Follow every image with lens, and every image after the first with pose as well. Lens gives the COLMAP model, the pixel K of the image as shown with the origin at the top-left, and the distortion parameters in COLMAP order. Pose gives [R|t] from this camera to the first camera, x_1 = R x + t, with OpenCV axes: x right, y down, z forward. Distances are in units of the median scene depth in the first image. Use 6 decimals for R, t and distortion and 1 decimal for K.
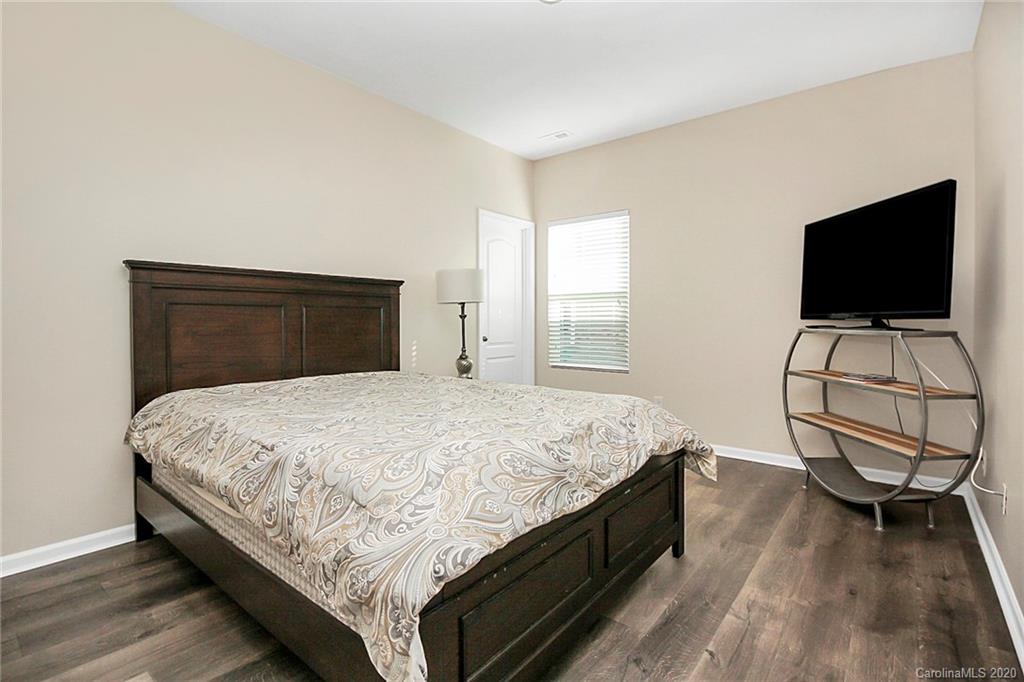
lens RADIAL K [[483.1, 0, 512.0], [0, 483.1, 341.0], [0, 0, 1]] dist [-0.018073, -0.000867]
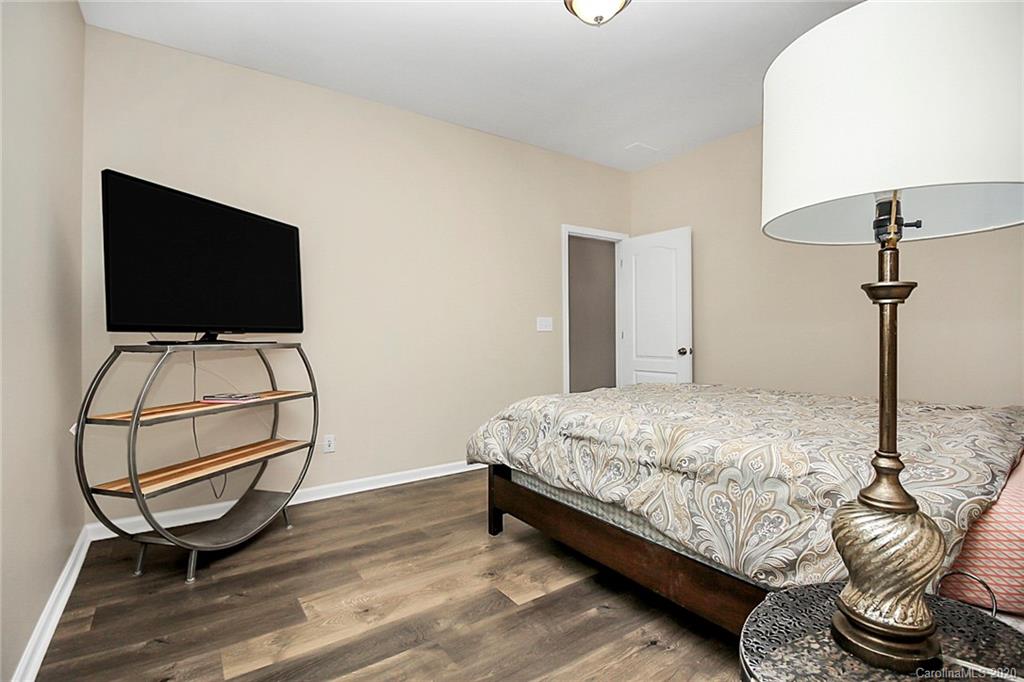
lens RADIAL K [[483.1, 0, 512.0], [0, 483.1, 341.0], [0, 0, 1]] dist [-0.018073, -0.000867]
pose [[-0.963429, 0.007924, 0.267848, -0.006516], [0.020959, 0.998729, 0.045840, -0.061144], [-0.267144, 0.049778, -0.962370, 1.757321]]
